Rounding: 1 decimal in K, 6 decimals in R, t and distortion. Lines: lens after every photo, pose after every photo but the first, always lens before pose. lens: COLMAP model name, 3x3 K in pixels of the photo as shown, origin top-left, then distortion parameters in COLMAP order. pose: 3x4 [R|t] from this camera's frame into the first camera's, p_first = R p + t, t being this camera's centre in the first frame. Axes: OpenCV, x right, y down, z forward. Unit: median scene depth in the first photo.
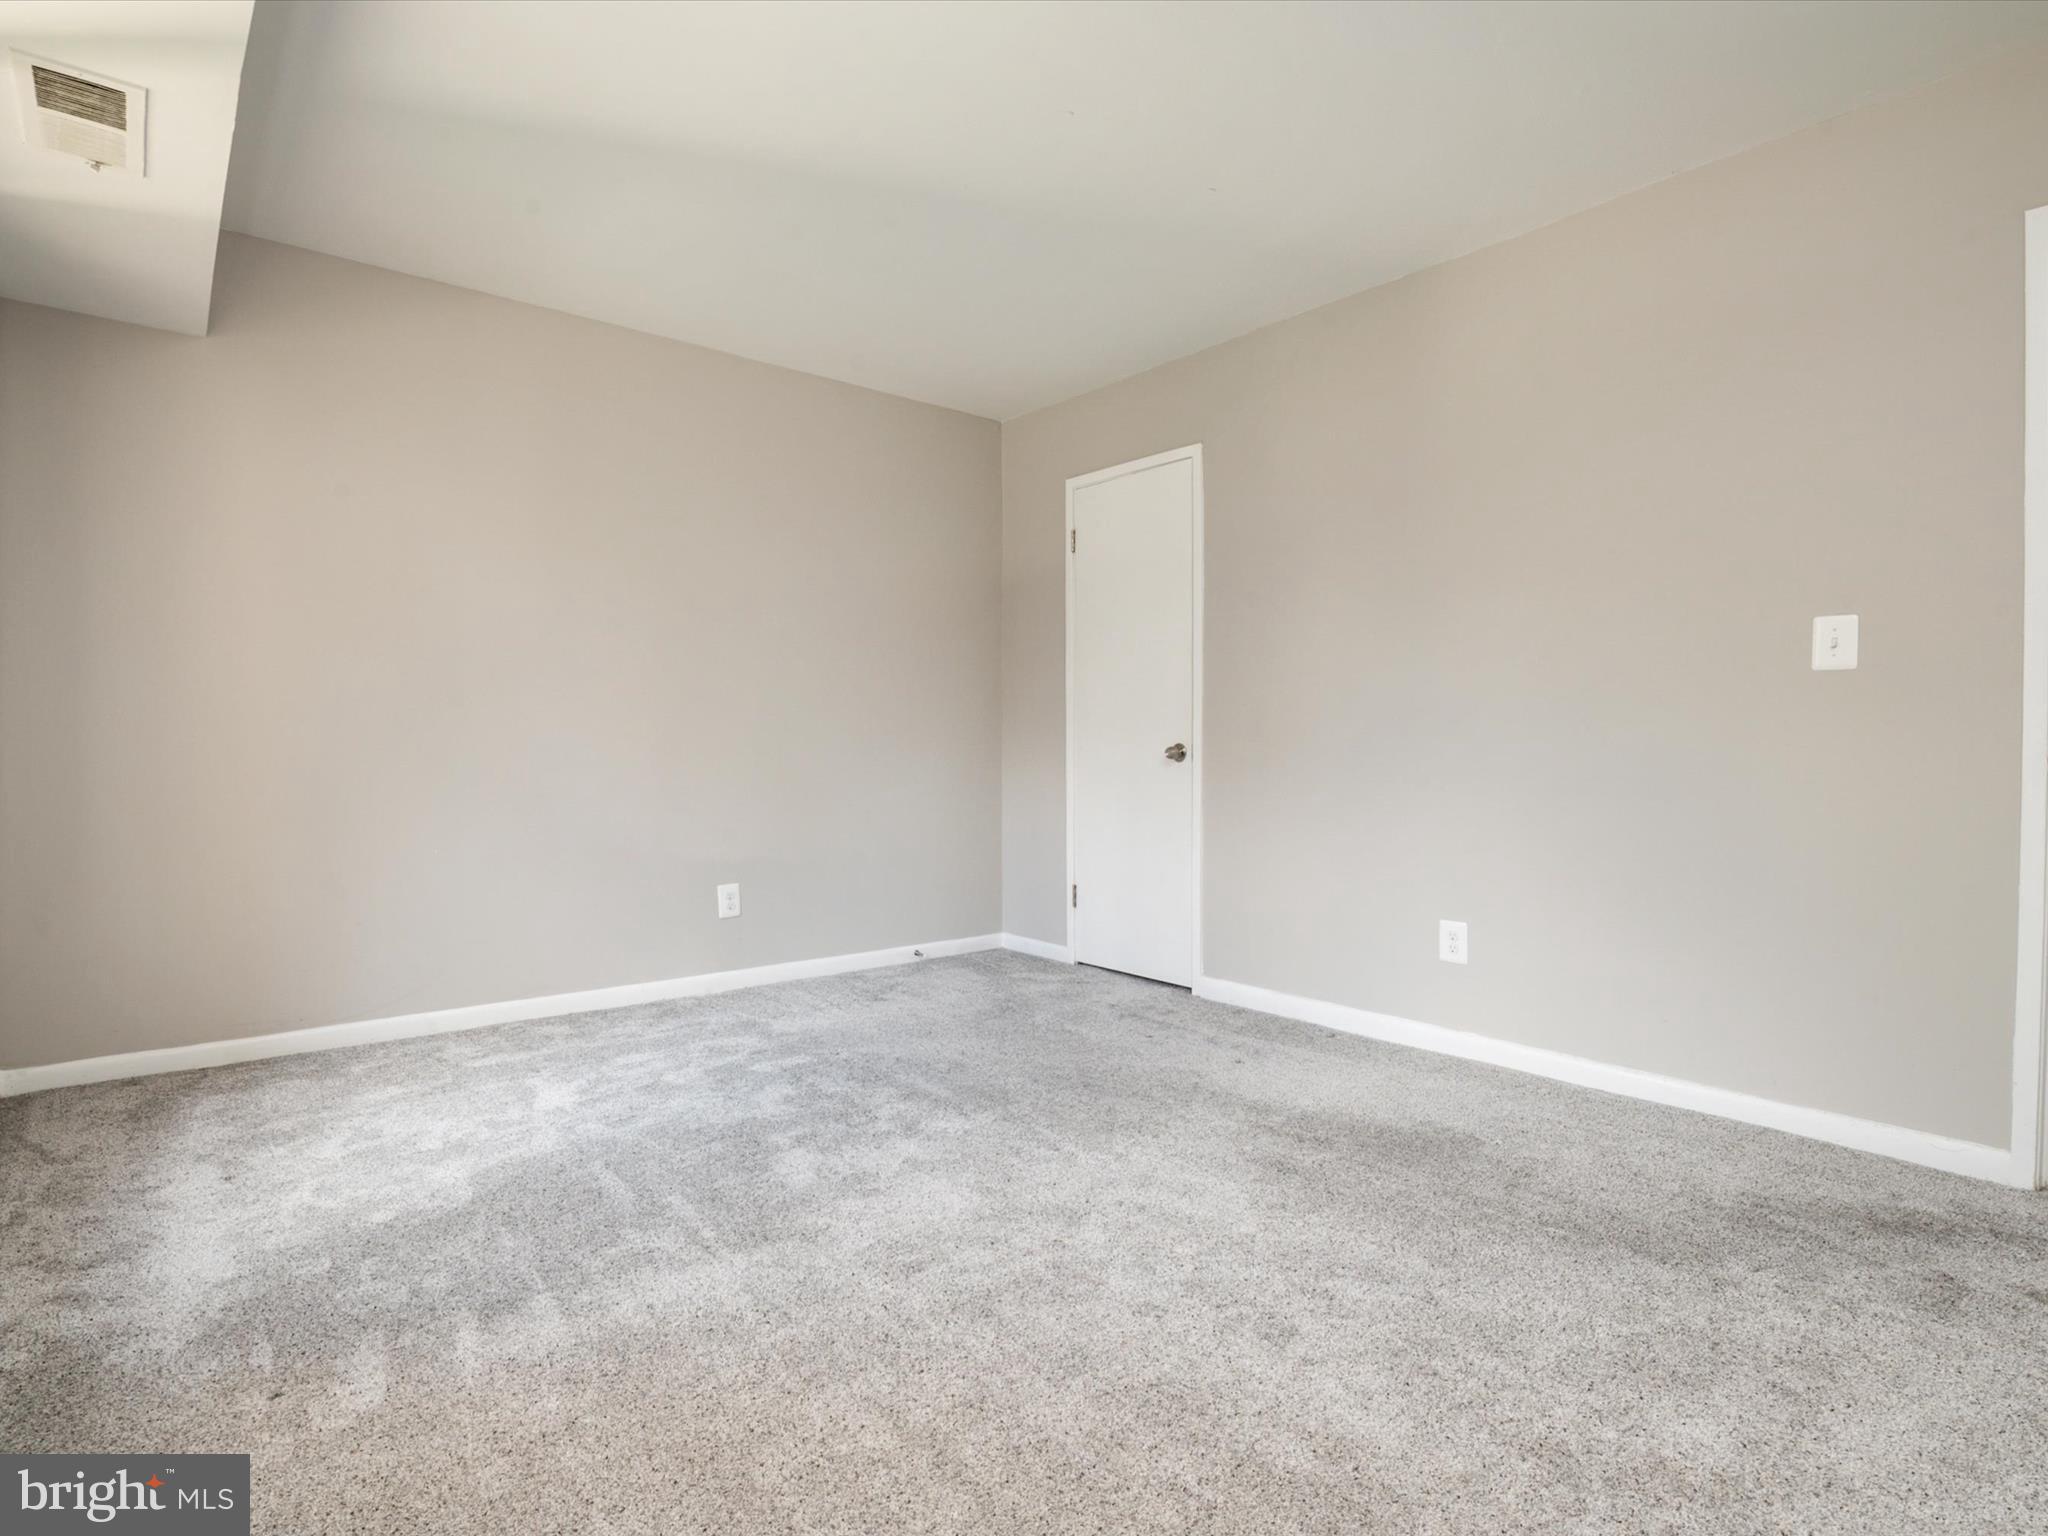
lens RADIAL K [[1110.3, 0, 1024.0], [0, 1110.3, 768.0], [0, 0, 1]] dist [0.003088, 0.000283]
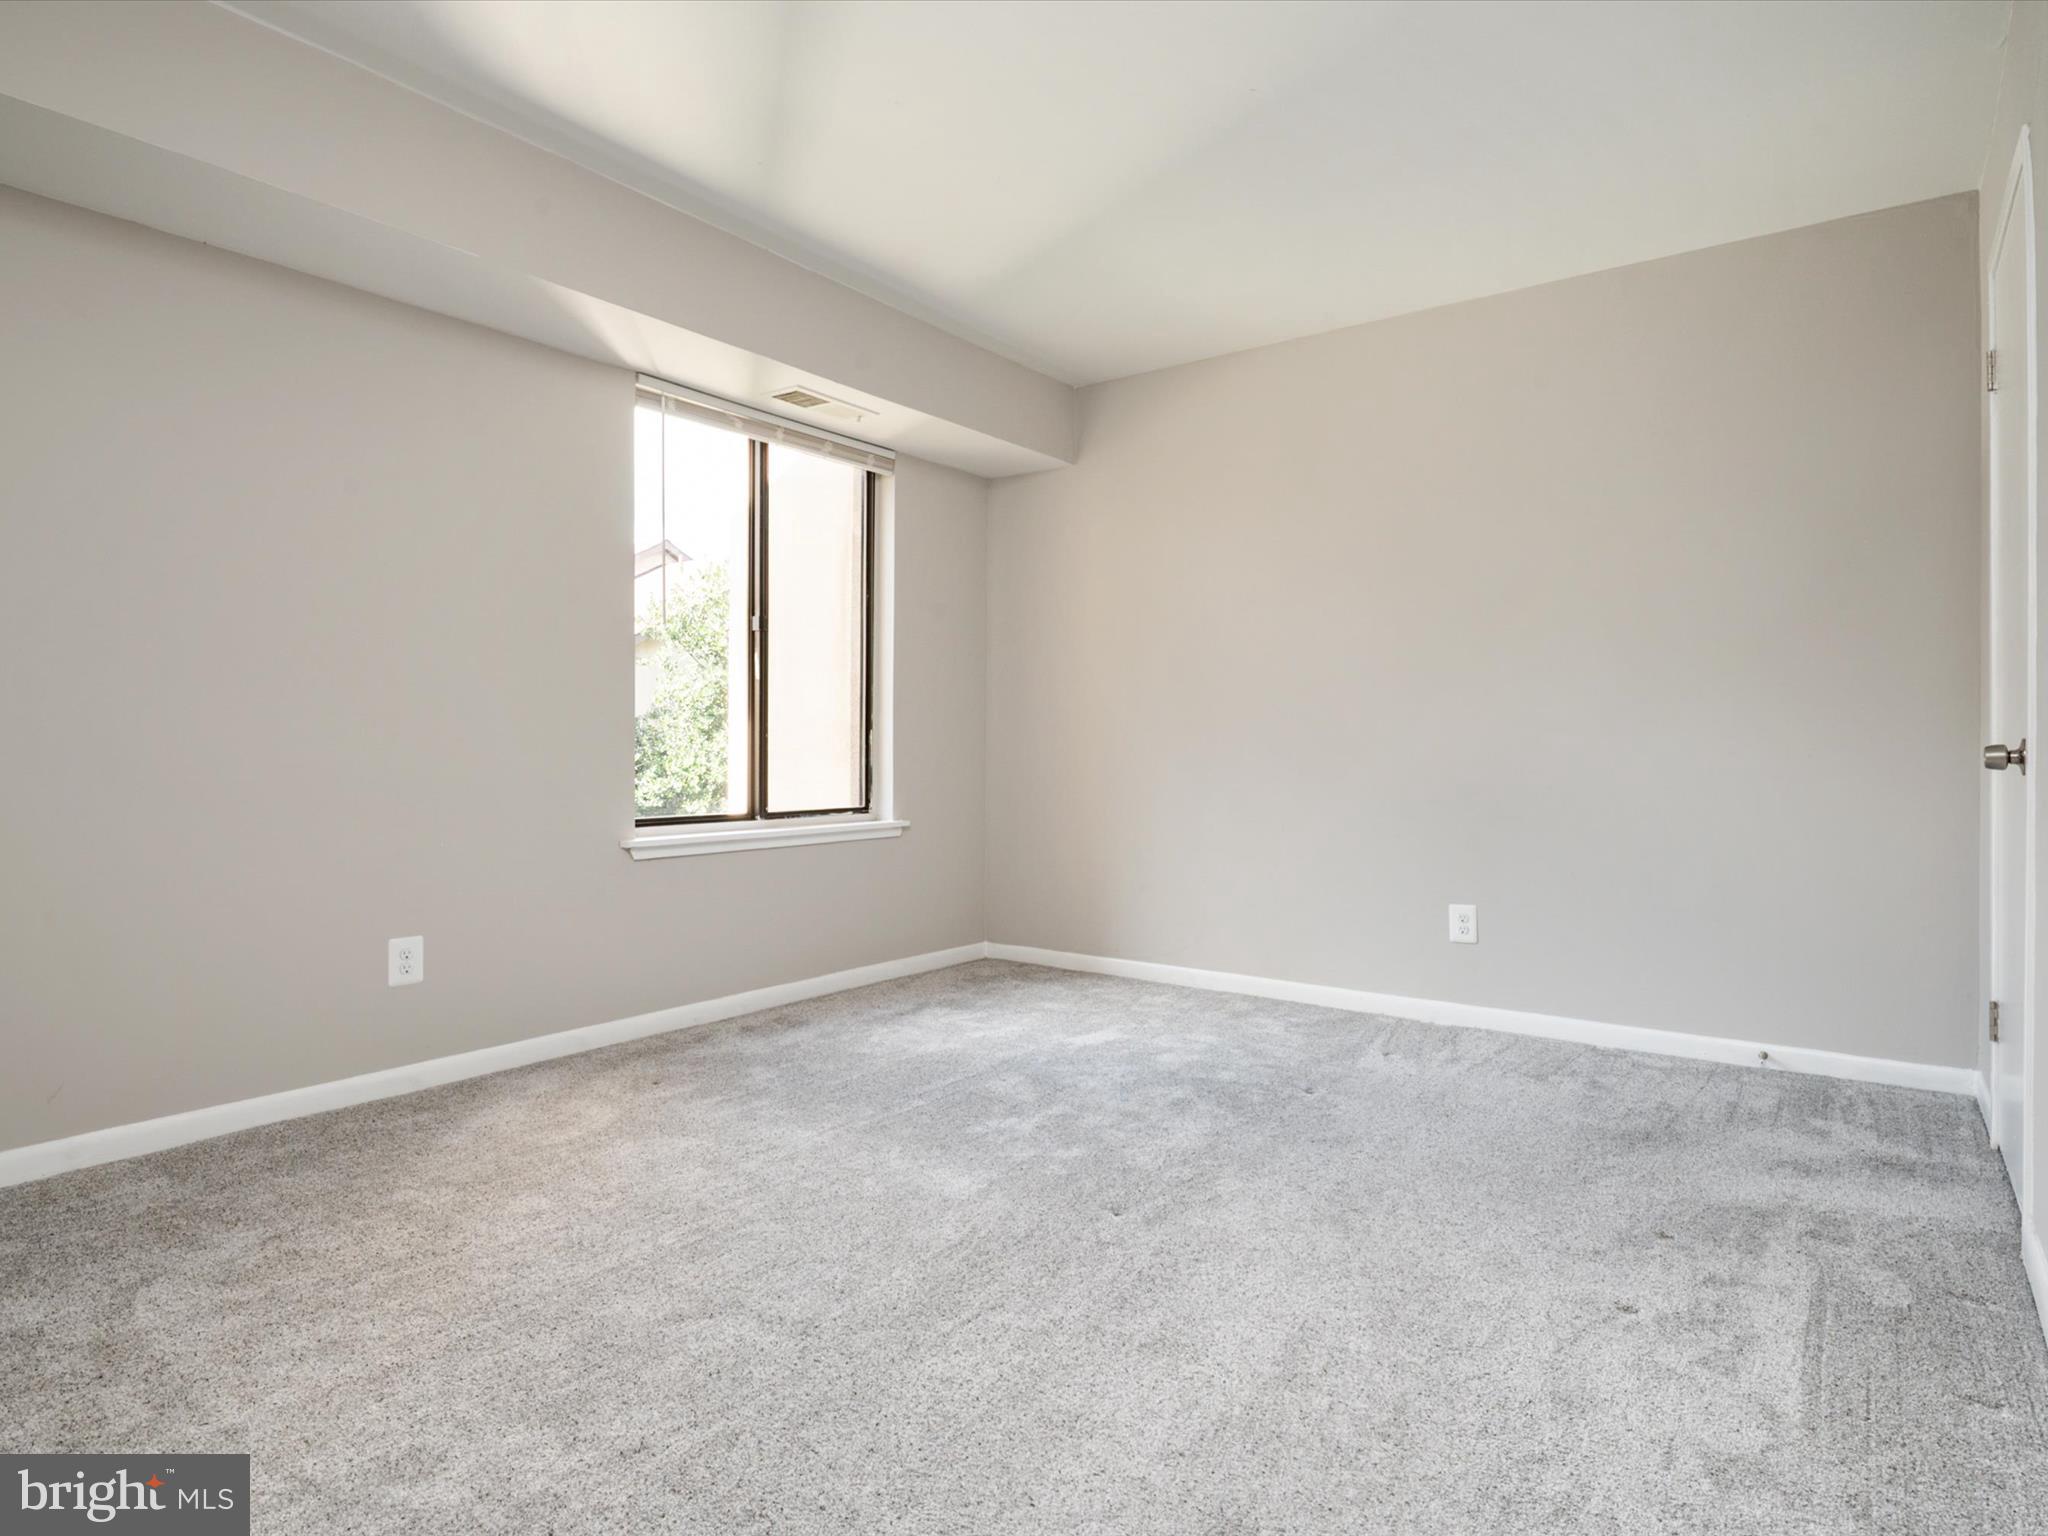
lens RADIAL K [[1110.3, 0, 1024.0], [0, 1110.3, 768.0], [0, 0, 1]] dist [0.003088, 0.000283]
pose [[0.254217, 0.008423, -0.967110, 0.667261], [-0.031858, 0.999492, 0.000331, 0.009985], [0.966622, 0.030726, 0.254357, 0.590675]]
